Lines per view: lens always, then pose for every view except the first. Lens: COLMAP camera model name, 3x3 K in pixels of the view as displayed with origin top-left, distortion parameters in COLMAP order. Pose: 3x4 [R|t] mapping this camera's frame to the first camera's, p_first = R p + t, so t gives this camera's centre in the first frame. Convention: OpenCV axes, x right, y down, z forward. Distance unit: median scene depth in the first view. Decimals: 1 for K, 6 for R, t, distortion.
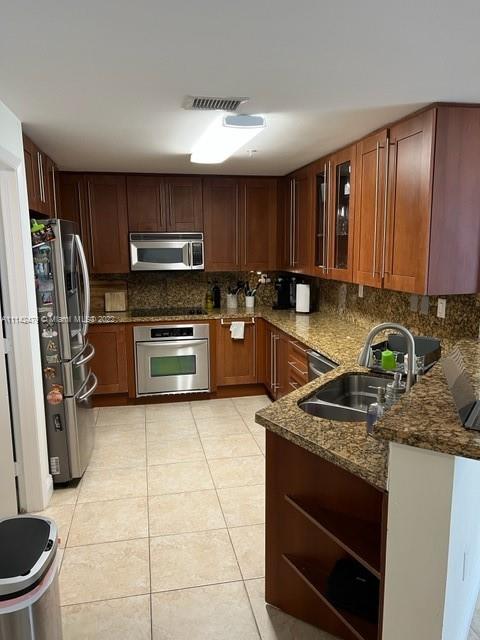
lens RADIAL K [[480.6, 0, 240.0], [0, 480.6, 320.0], [0, 0, 1]] dist [0.035889, -0.000370]
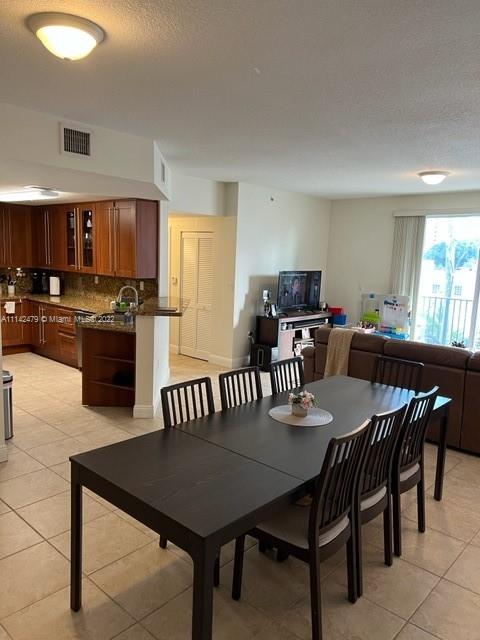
lens RADIAL K [[480.6, 0, 240.0], [0, 480.6, 320.0], [0, 0, 1]] dist [0.035889, -0.000370]
pose [[0.807771, -0.048960, 0.587460, -0.383308], [0.051960, 0.998580, 0.011777, 0.096608], [-0.587202, 0.021012, 0.809167, -0.761896]]
